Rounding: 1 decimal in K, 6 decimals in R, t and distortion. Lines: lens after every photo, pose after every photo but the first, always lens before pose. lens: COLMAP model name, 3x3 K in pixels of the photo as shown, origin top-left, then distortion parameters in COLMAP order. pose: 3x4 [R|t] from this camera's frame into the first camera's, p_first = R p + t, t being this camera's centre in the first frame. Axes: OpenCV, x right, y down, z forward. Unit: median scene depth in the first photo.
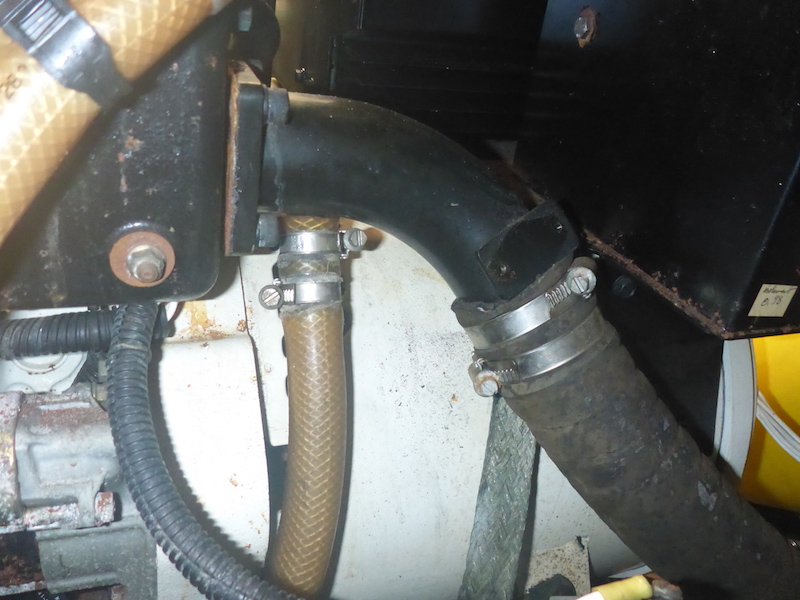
lens RADIAL K [[695.5, 0, 406.2], [0, 695.5, 303.1], [0, 0, 1]] dist [-0.010576, 0.003538]
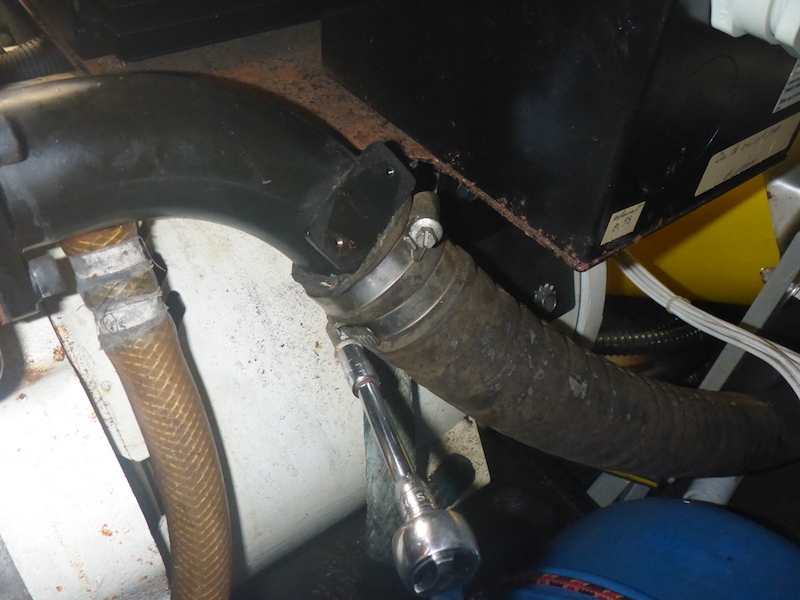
lens RADIAL K [[691.3, 0, 402.6], [0, 691.3, 304.8], [0, 0, 1]] dist [-0.011561, -0.003533]
pose [[0.957463, -0.247062, 0.149078, 0.061166], [0.191516, 0.930538, 0.312124, -0.216689], [-0.215837, -0.270296, 0.938272, 0.127664]]
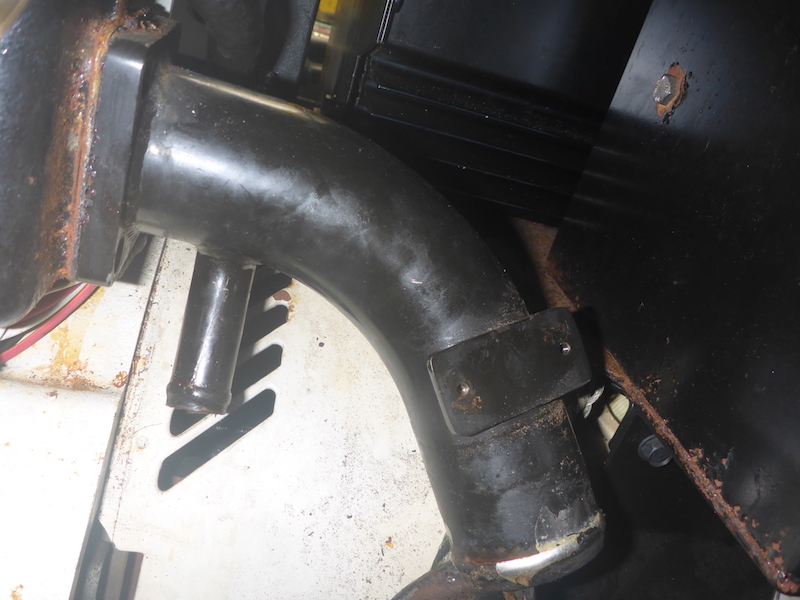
lens RADIAL K [[691.3, 0, 402.6], [0, 691.3, 304.8], [0, 0, 1]] dist [-0.011561, -0.003533]
pose [[0.967007, 0.221616, -0.125632, 0.137665], [-0.233147, 0.968643, -0.085872, -0.053828], [0.102662, 0.112330, 0.988353, 0.299367]]
